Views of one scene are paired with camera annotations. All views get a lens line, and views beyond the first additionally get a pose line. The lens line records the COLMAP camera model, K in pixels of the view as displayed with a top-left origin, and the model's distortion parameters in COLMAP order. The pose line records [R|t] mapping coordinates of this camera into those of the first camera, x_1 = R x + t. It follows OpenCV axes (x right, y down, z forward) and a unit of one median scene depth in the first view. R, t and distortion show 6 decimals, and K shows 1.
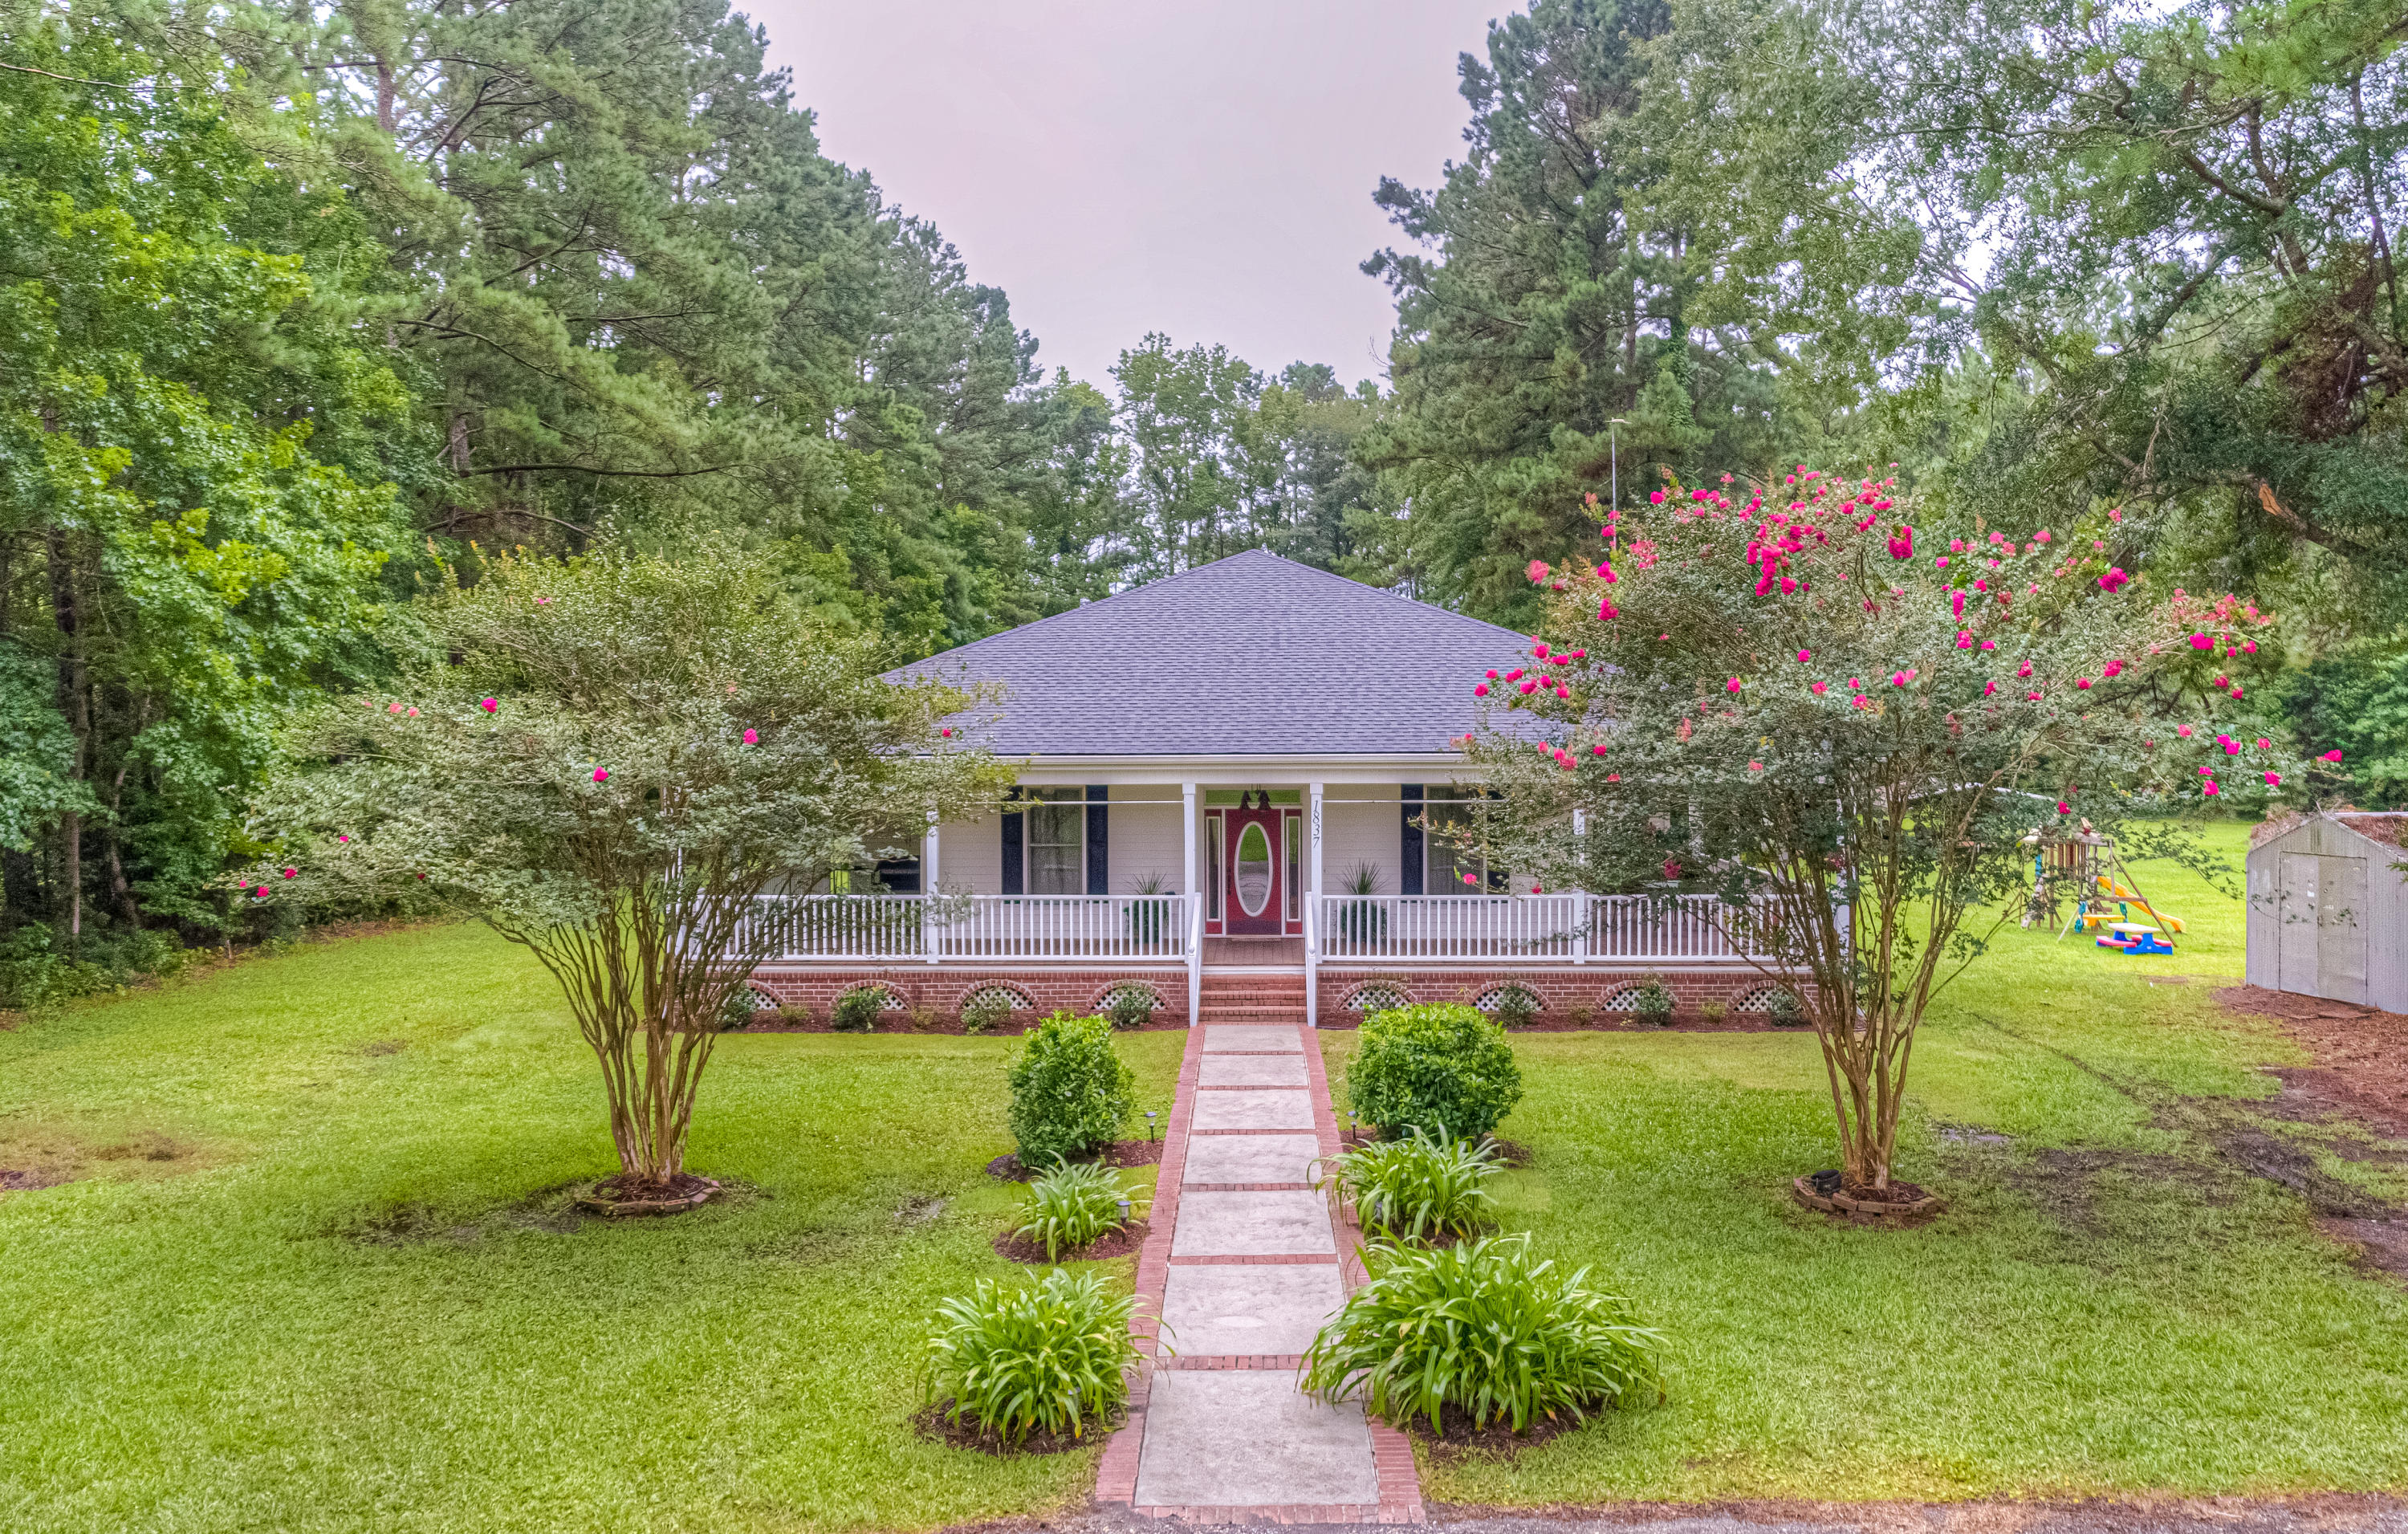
lens RADIAL K [[1968.6, 0, 1164.0], [0, 1968.6, 730.4], [0, 0, 1]] dist [0.016467, 0.002210]
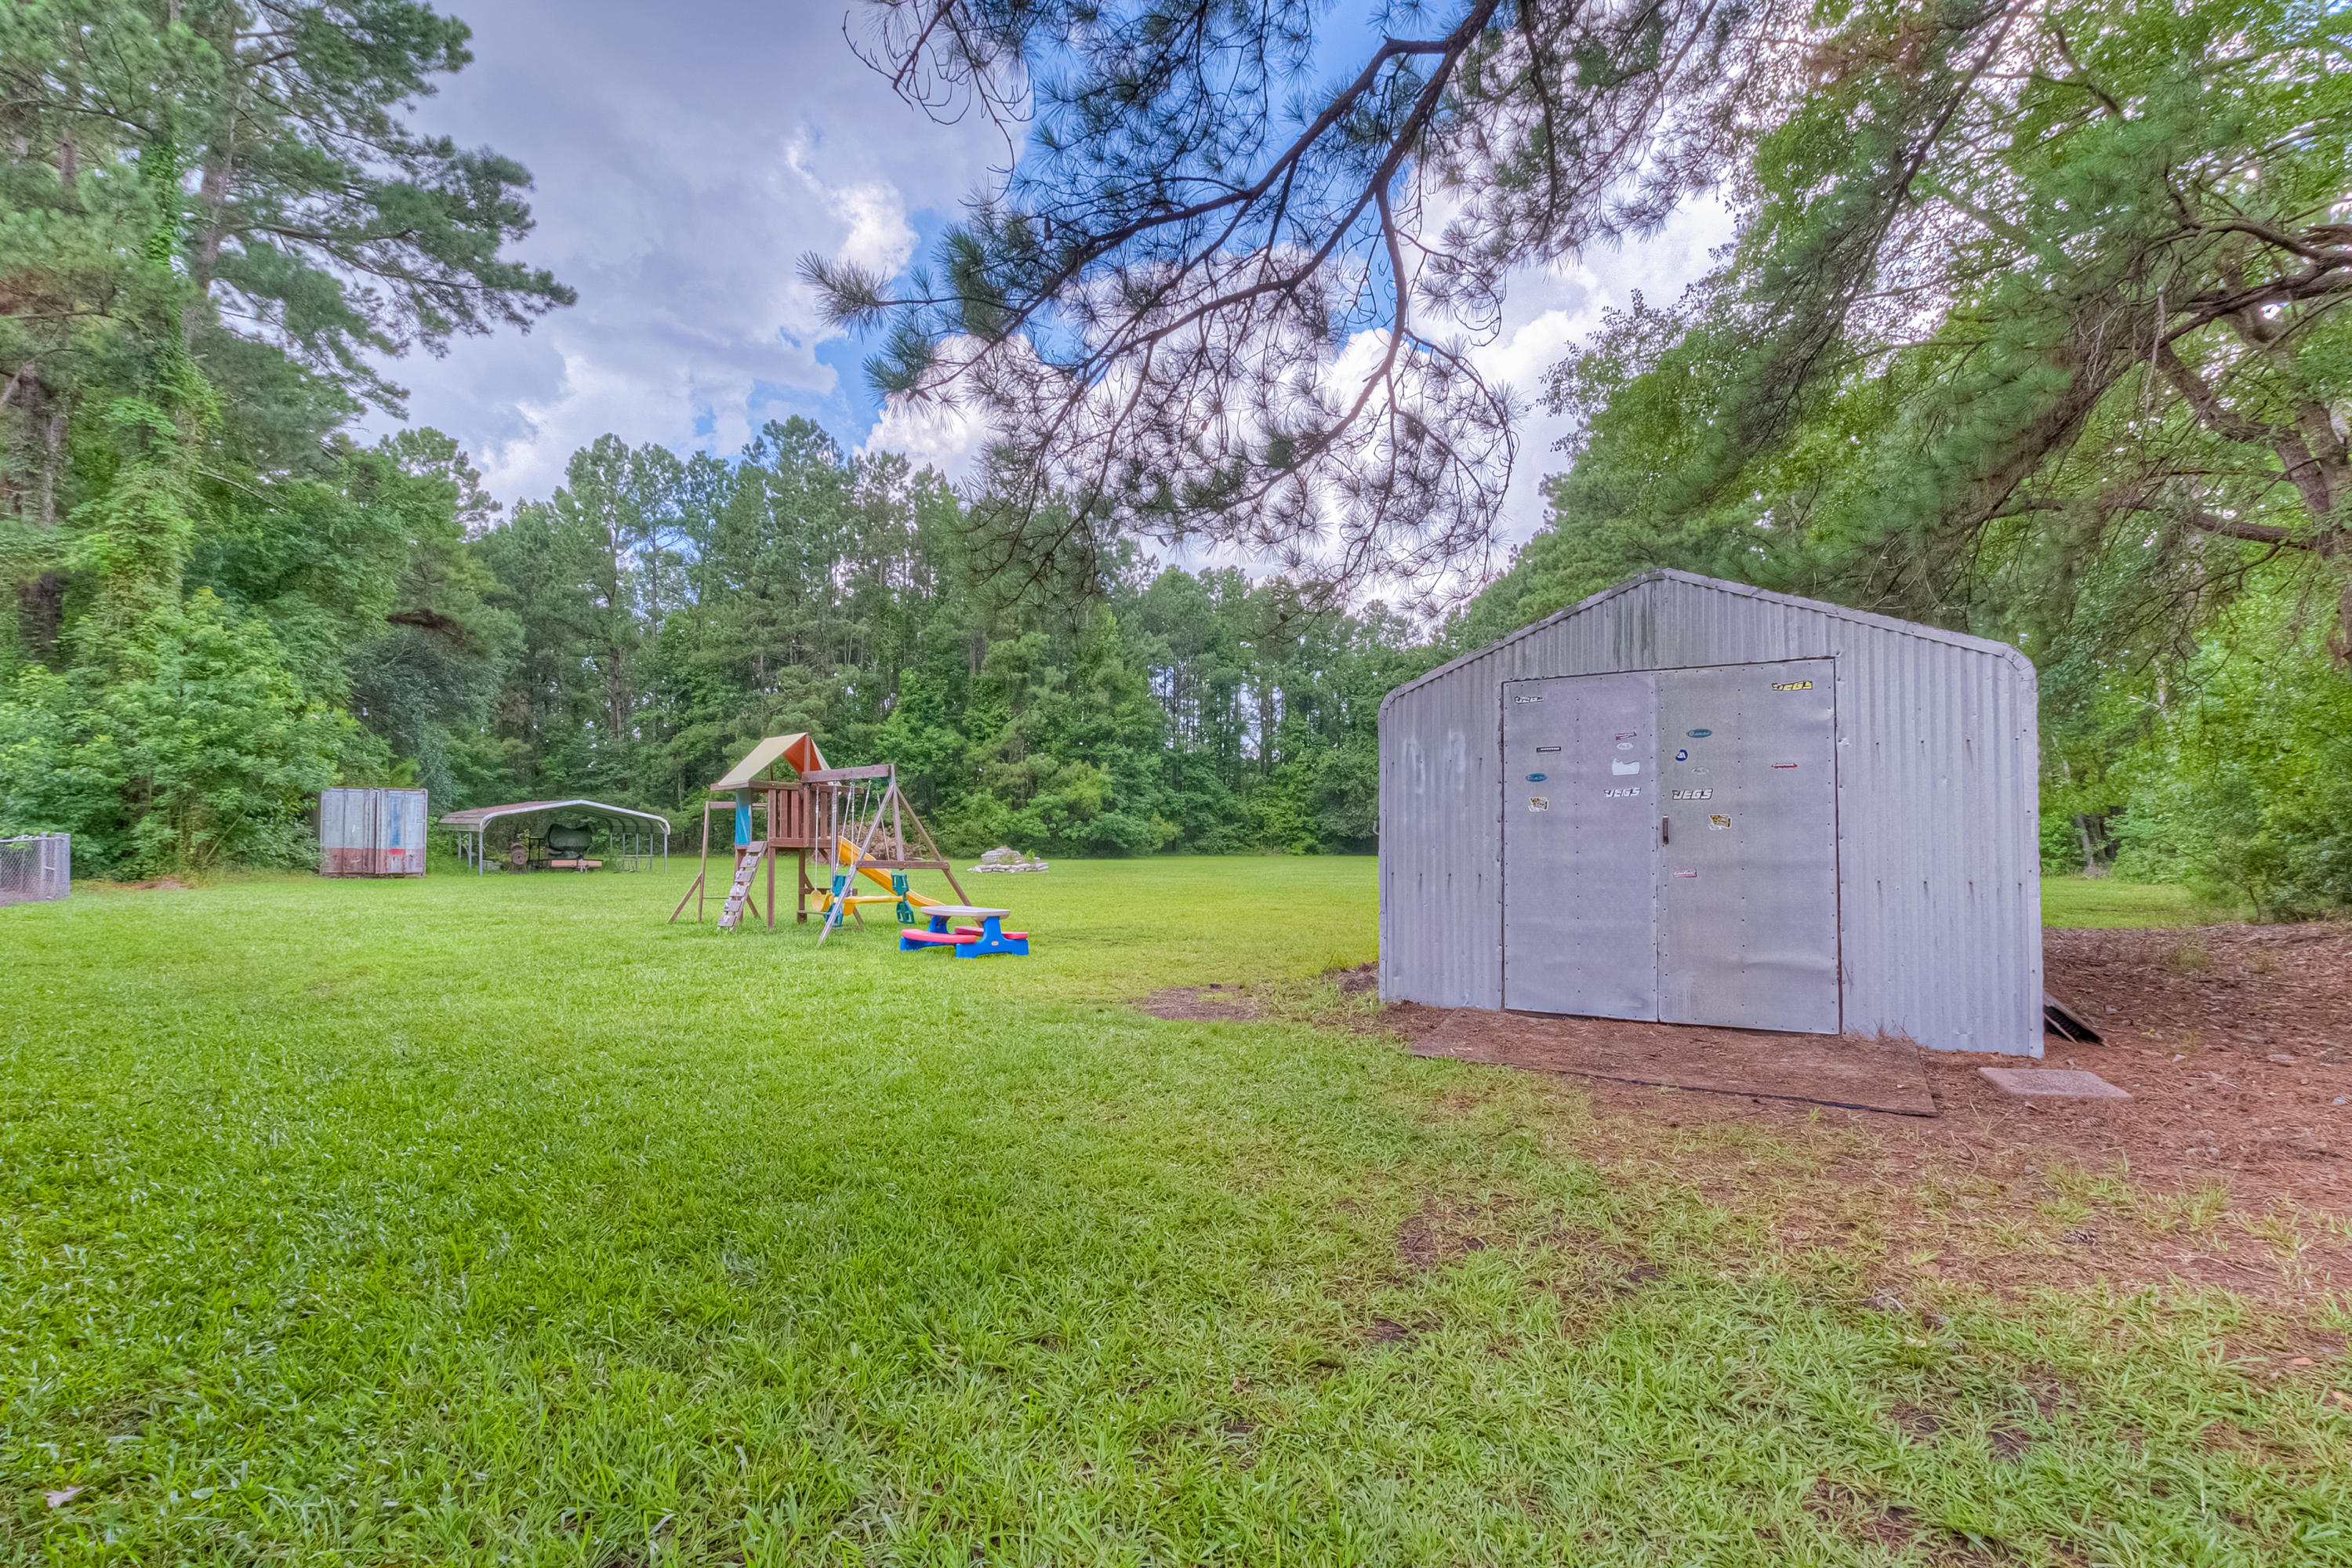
lens RADIAL K [[1061.8, 0, 1202.6], [0, 1061.8, 815.2], [0, 0, 1]] dist [0.004642, 0.000164]
pose [[0.579052, 0.040526, 0.814282, 0.194933], [-0.023888, 0.999178, -0.032742, 0.055964], [-0.814940, -0.000492, 0.579545, 0.529932]]
